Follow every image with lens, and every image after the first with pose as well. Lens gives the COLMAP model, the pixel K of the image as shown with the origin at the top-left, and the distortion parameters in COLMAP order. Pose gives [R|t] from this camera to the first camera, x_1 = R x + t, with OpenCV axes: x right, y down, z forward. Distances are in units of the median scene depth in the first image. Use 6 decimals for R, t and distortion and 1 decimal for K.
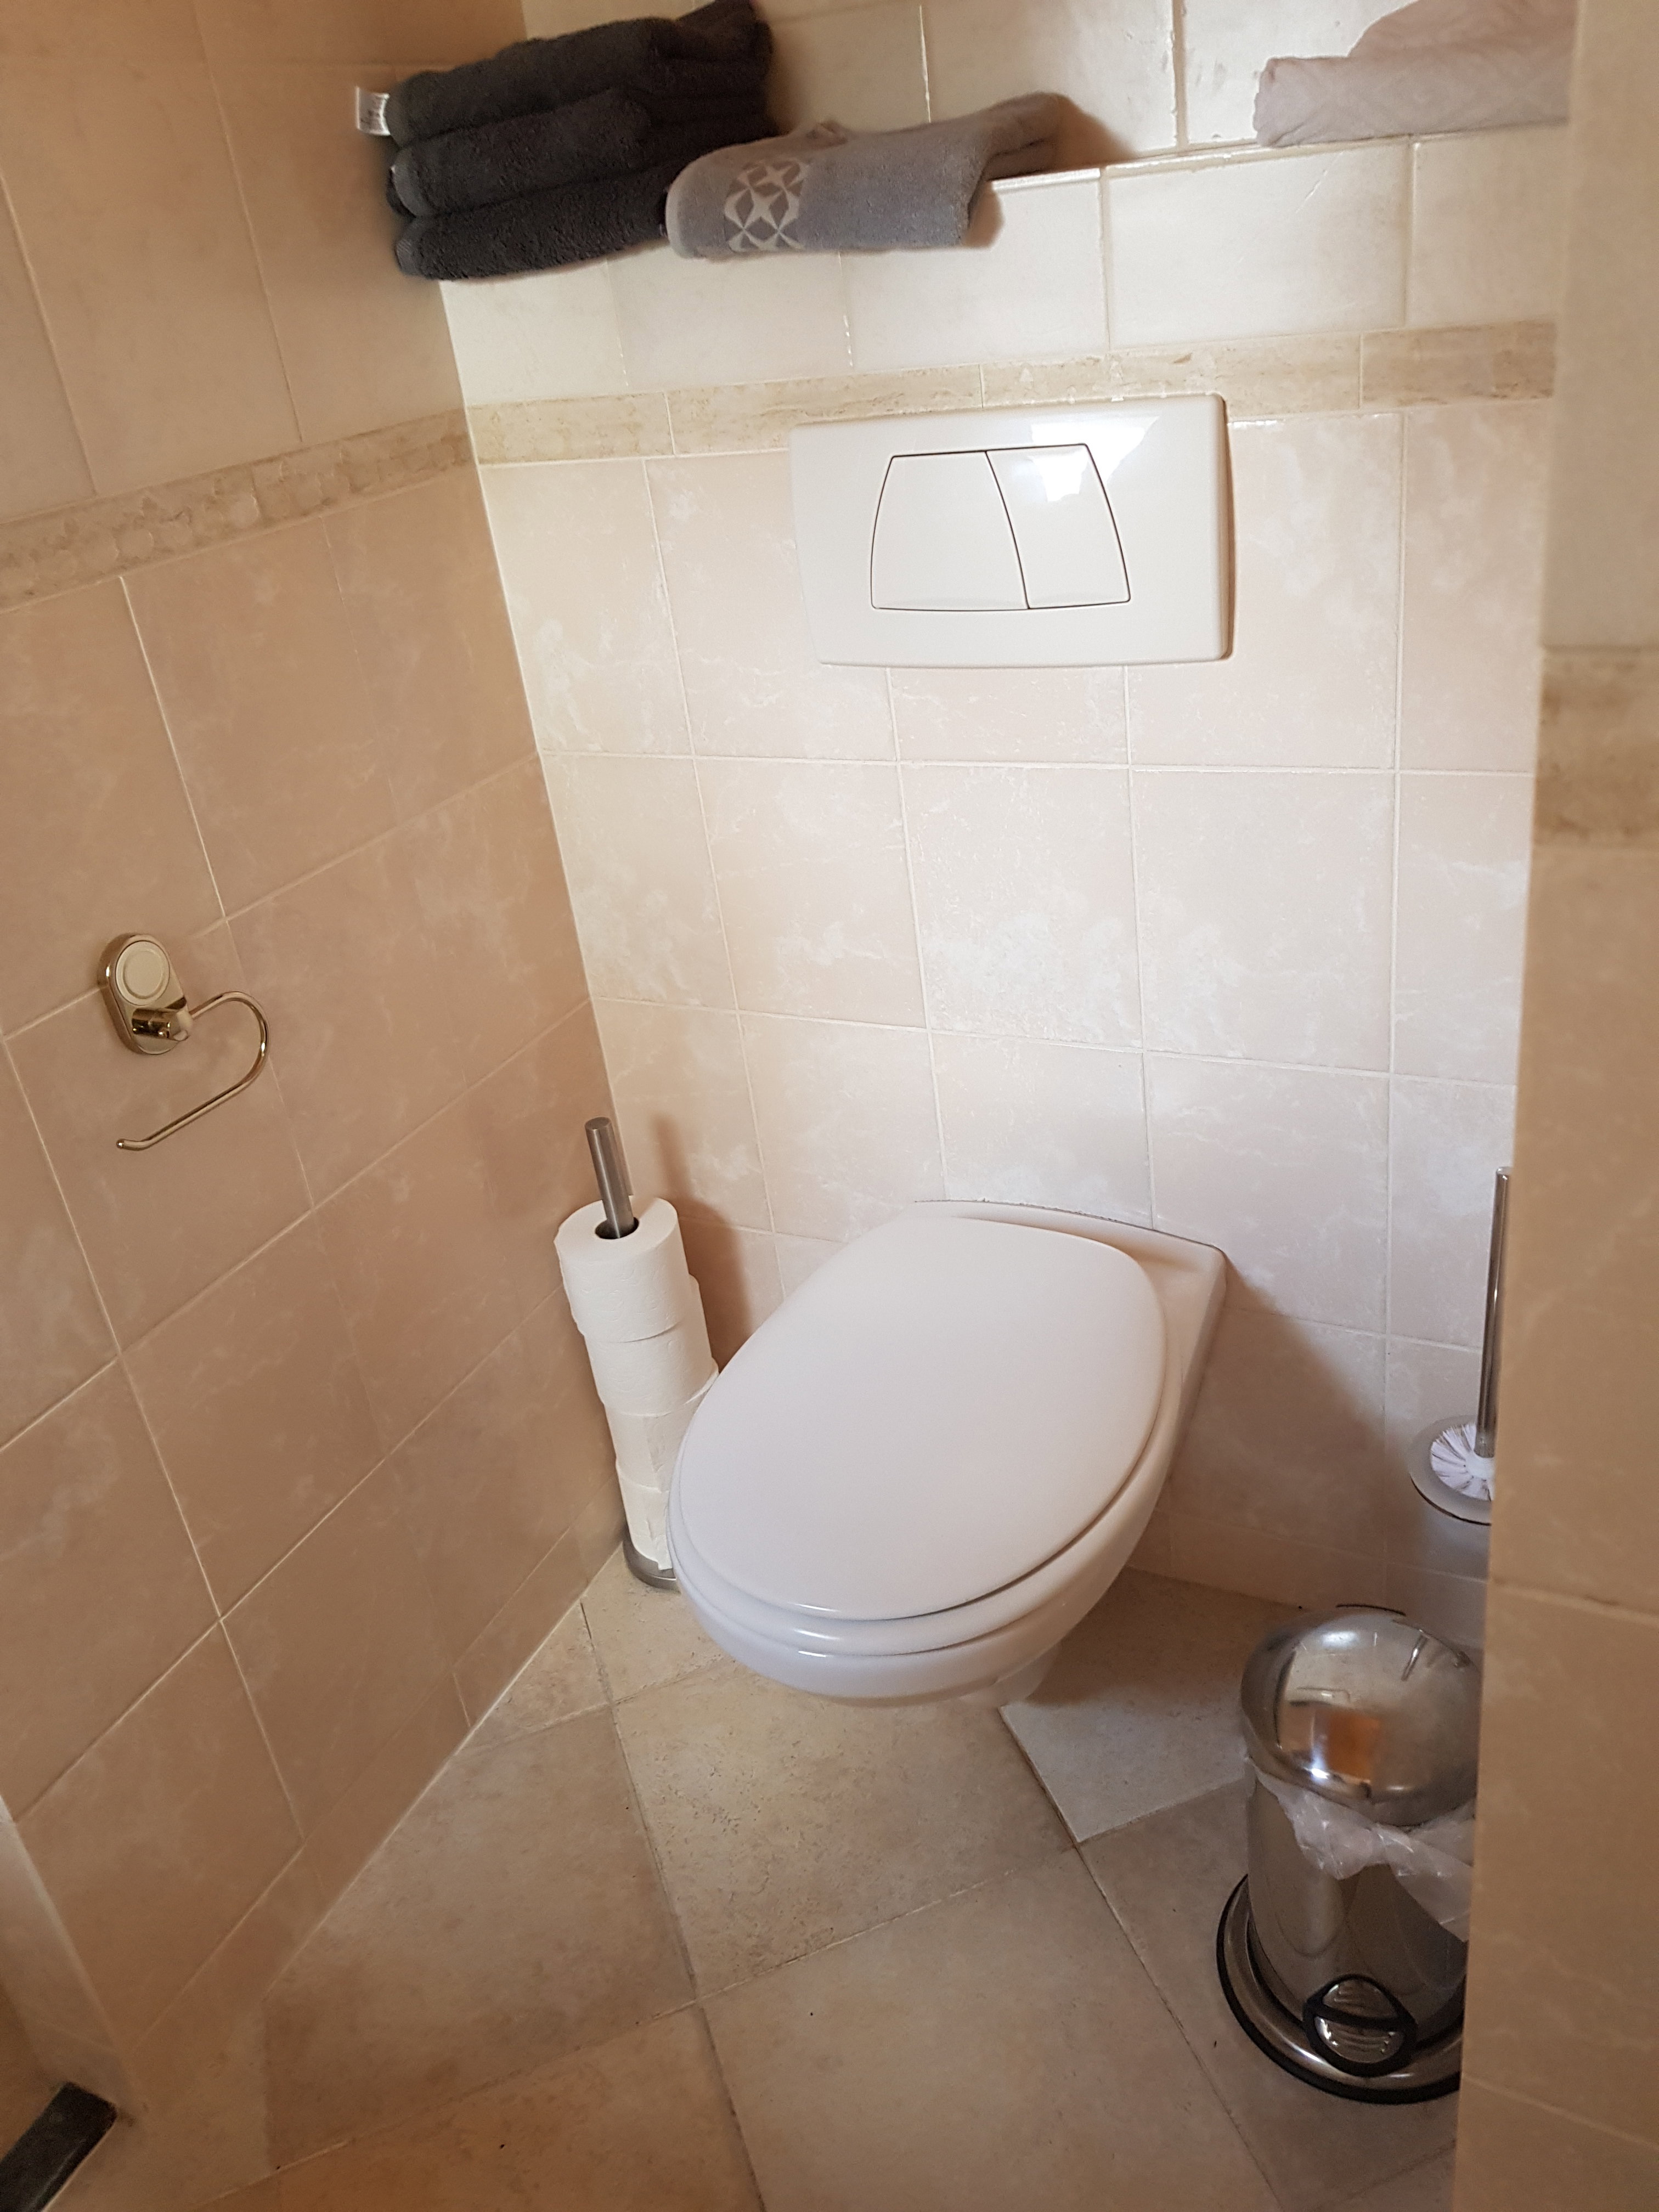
lens RADIAL K [[1754.4, 0, 829.5], [0, 1754.4, 1106.0], [0, 0, 1]] dist [0.023894, -0.001635]
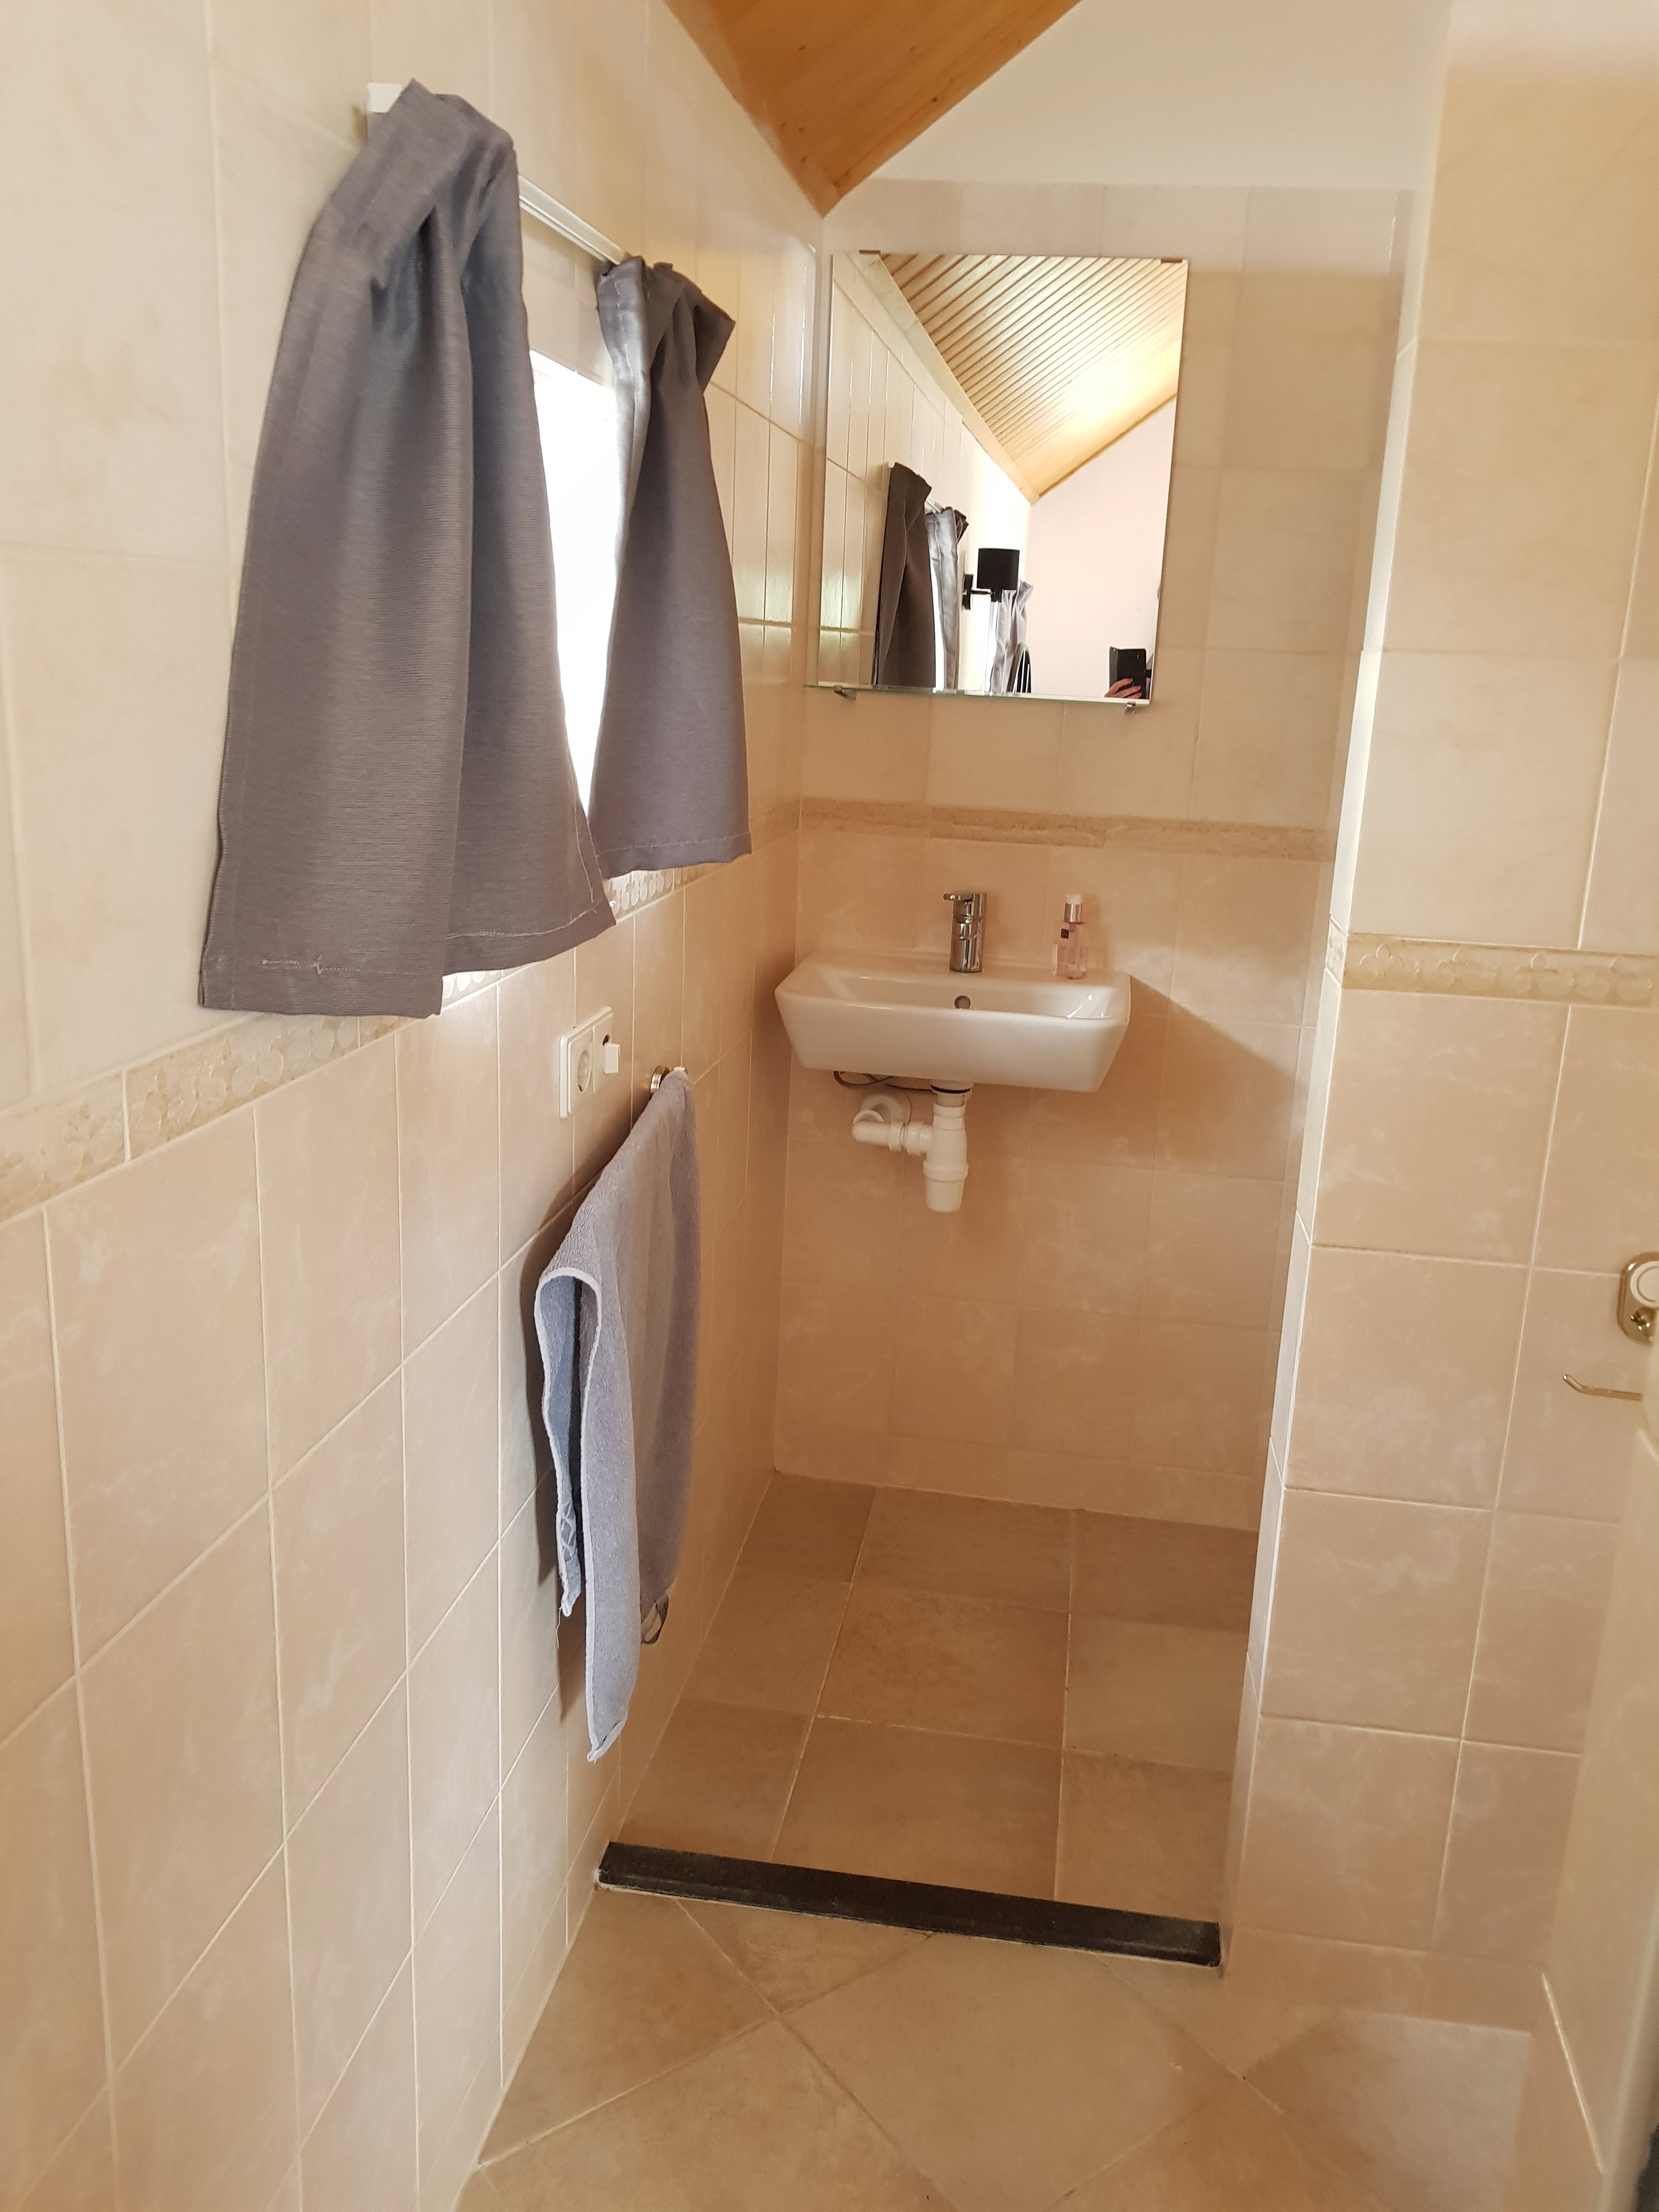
lens RADIAL K [[1754.4, 0, 829.5], [0, 1754.4, 1106.0], [0, 0, 1]] dist [0.023894, -0.001635]
pose [[0.258820, 0.365563, -0.894078, 0.566522], [-0.513187, 0.836215, 0.193346, -0.119200], [0.818322, 0.408788, 0.404032, -0.100521]]
